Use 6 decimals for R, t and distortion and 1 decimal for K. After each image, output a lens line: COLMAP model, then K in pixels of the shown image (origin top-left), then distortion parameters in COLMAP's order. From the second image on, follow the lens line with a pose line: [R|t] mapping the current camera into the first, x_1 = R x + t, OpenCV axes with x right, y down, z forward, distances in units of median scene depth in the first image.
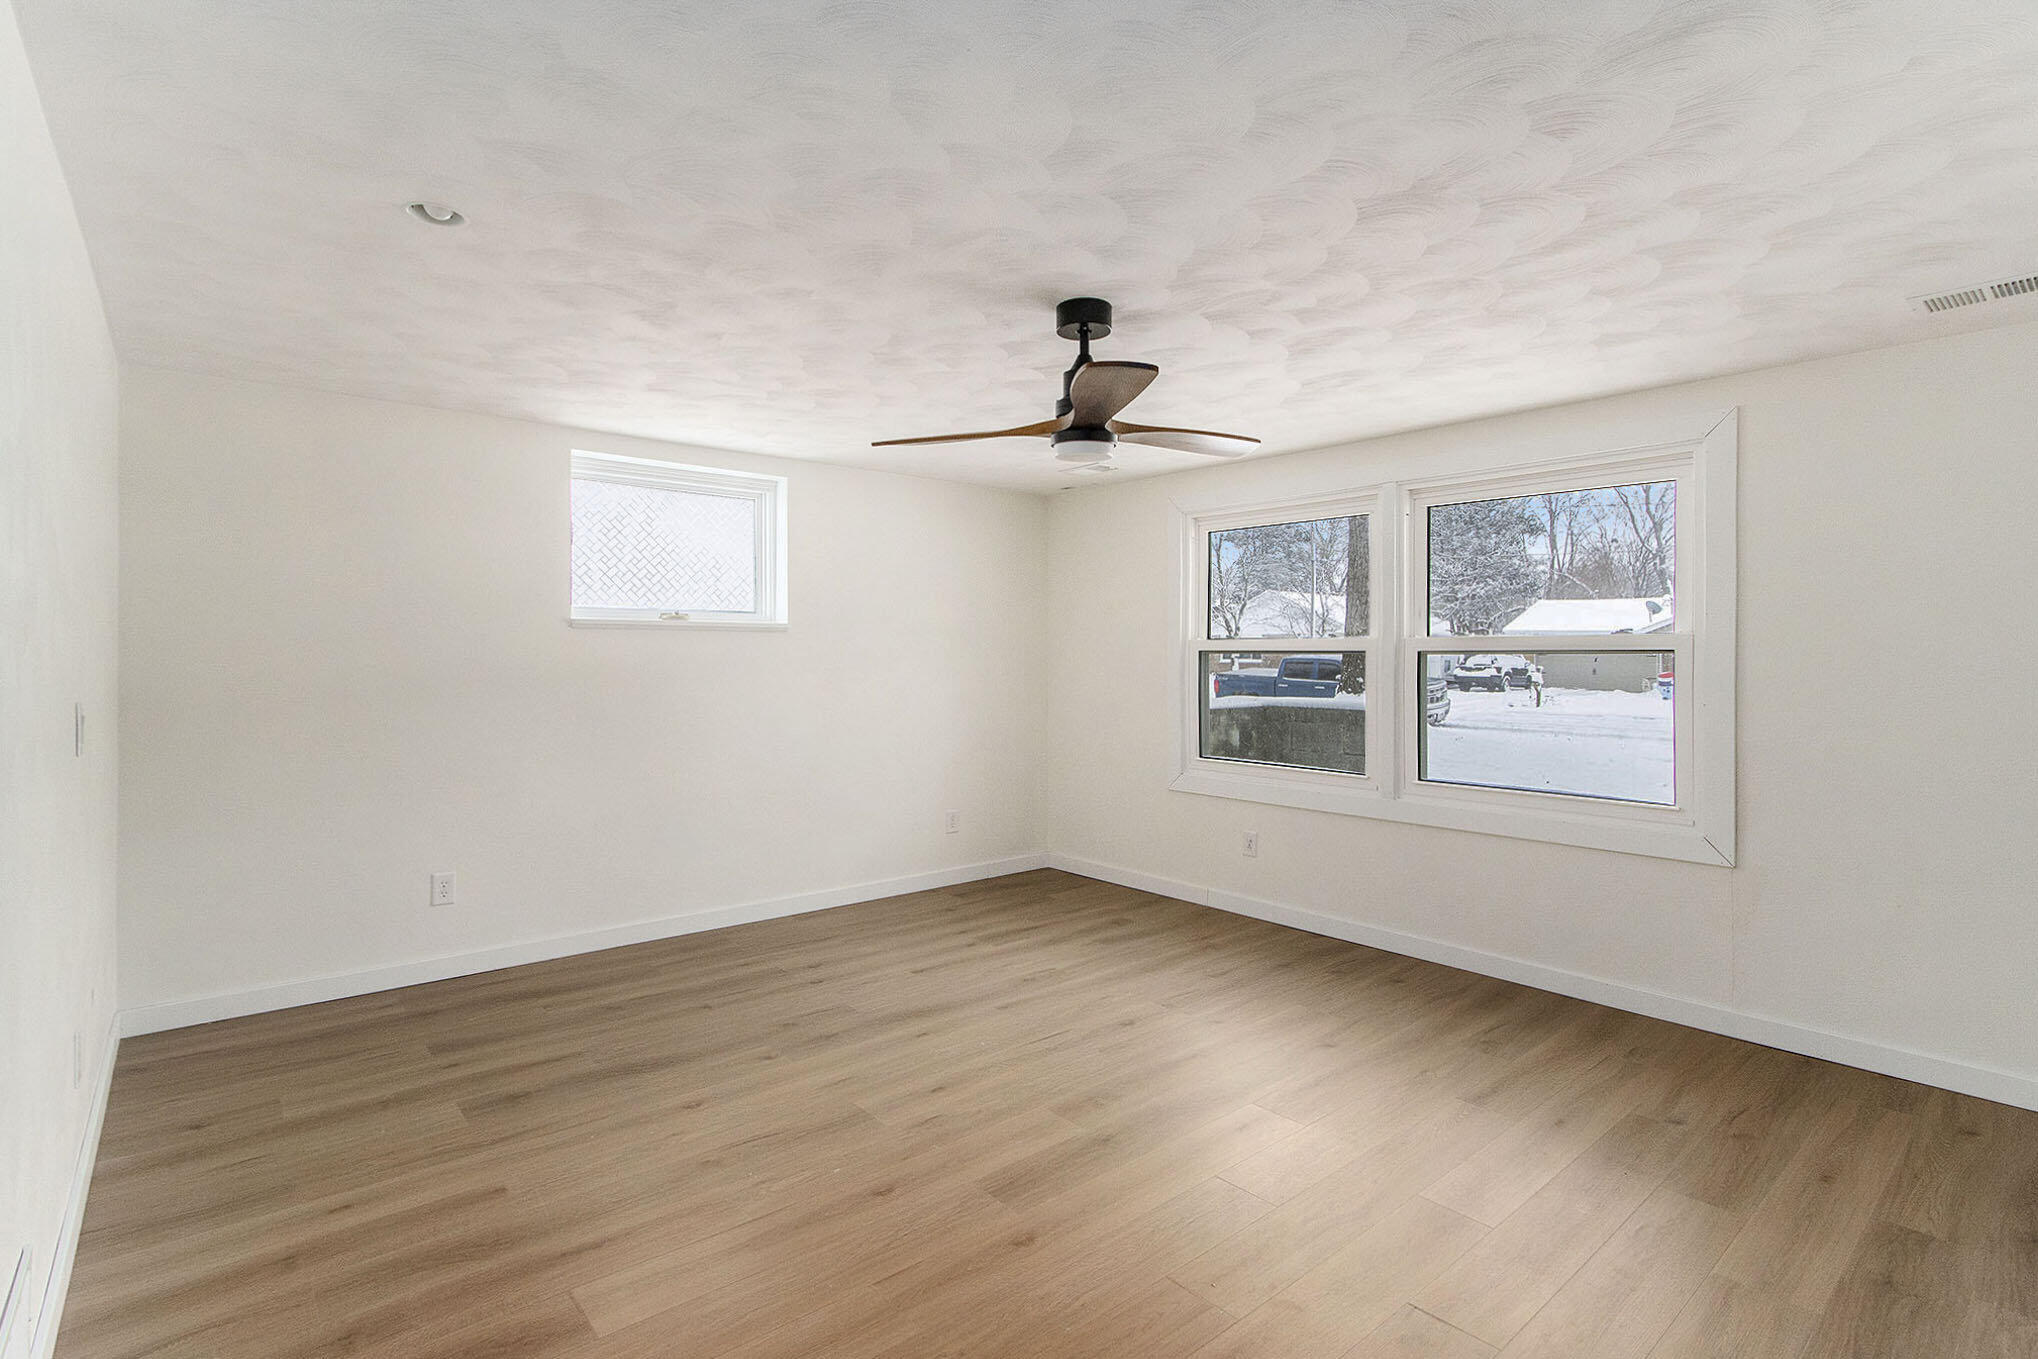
lens RADIAL K [[1009.7, 0, 1013.2], [0, 1009.7, 661.9], [0, 0, 1]] dist [0.003048, 0.000159]
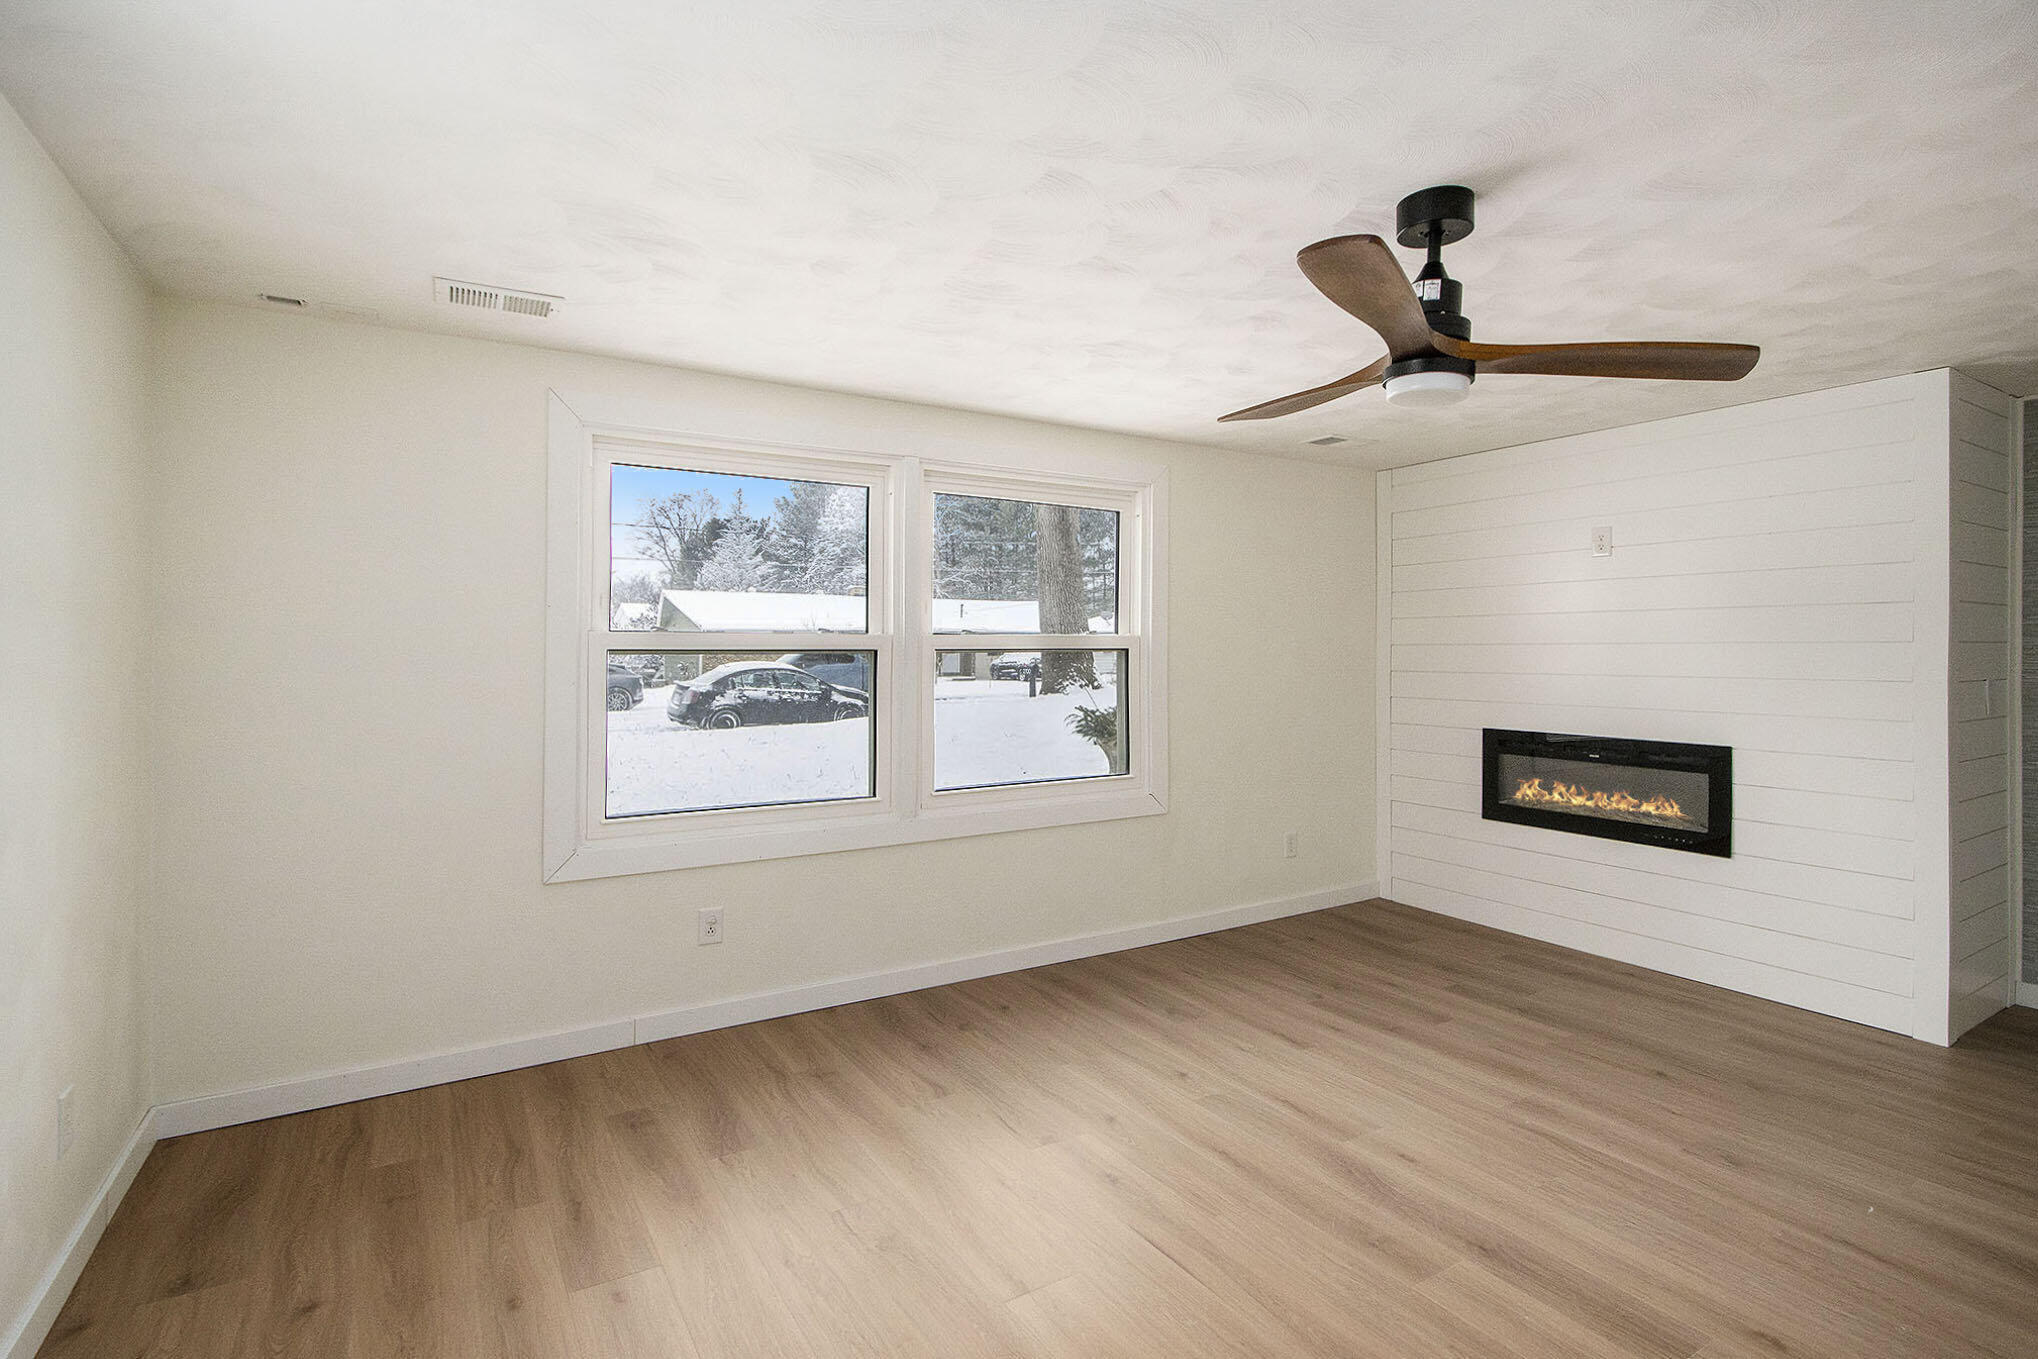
lens RADIAL K [[1009.7, 0, 1013.2], [0, 1009.7, 661.9], [0, 0, 1]] dist [0.003048, 0.000159]
pose [[0.142447, -0.012594, 0.989722, -0.522896], [0.009741, 0.999888, 0.011322, -0.009300], [-0.989755, 0.008028, 0.142553, 0.855592]]
